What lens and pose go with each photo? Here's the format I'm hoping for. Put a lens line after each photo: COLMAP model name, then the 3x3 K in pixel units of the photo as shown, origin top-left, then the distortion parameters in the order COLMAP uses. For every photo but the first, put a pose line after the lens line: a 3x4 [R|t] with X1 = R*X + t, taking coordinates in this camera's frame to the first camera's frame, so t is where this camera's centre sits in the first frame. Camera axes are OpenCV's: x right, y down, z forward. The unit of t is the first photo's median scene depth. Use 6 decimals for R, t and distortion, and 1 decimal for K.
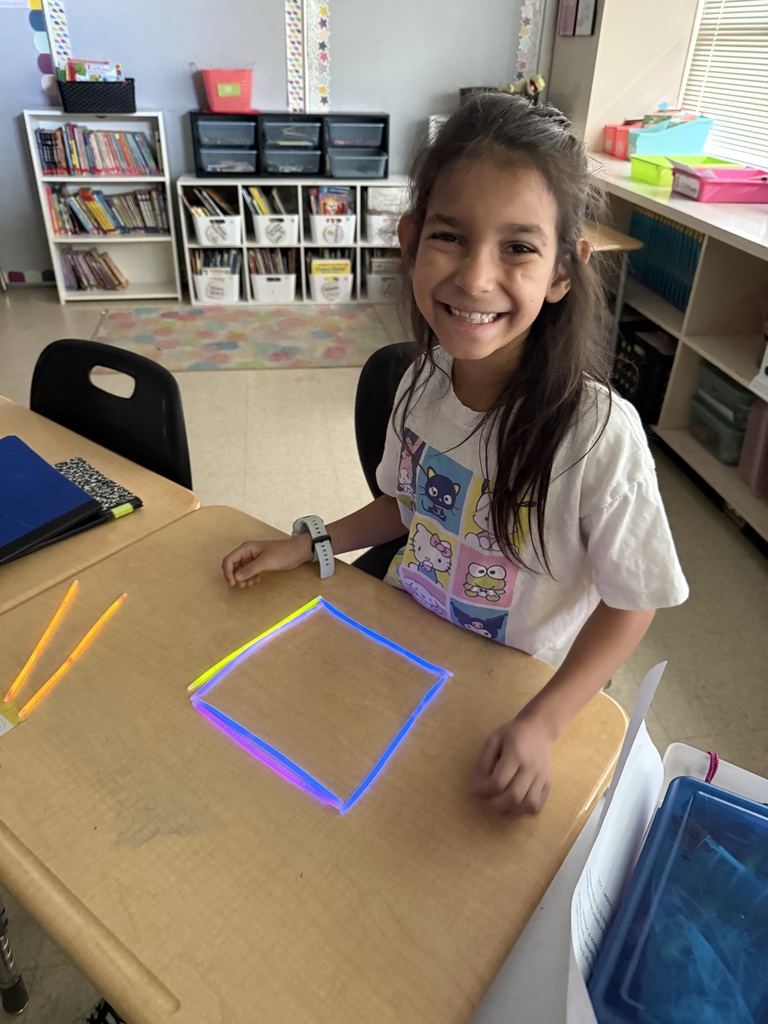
lens RADIAL K [[775.8, 0, 384.0], [0, 775.8, 512.0], [0, 0, 1]] dist [-0.013534, 0.006124]
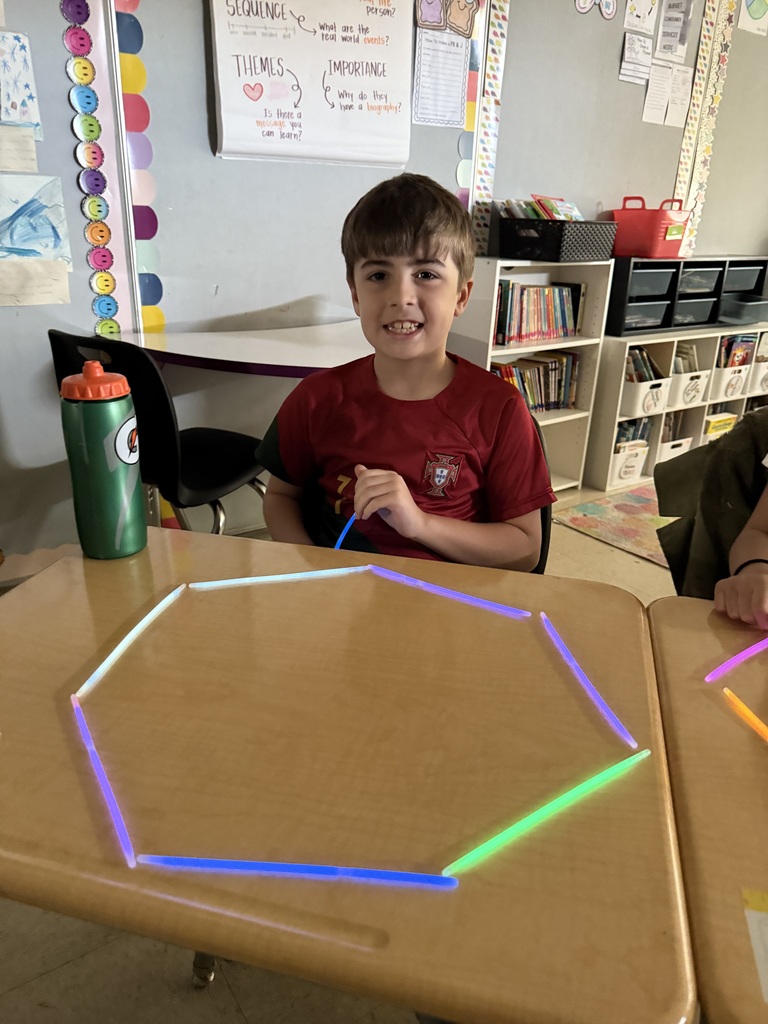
lens RADIAL K [[718.7, 0, 384.0], [0, 718.7, 512.0], [0, 0, 1]] dist [-0.029350, 0.001461]
pose [[0.896137, -0.176931, 0.406982, -0.788605], [0.237666, 0.965823, -0.103439, -0.238799], [-0.374771, 0.189422, 0.907561, 0.456325]]
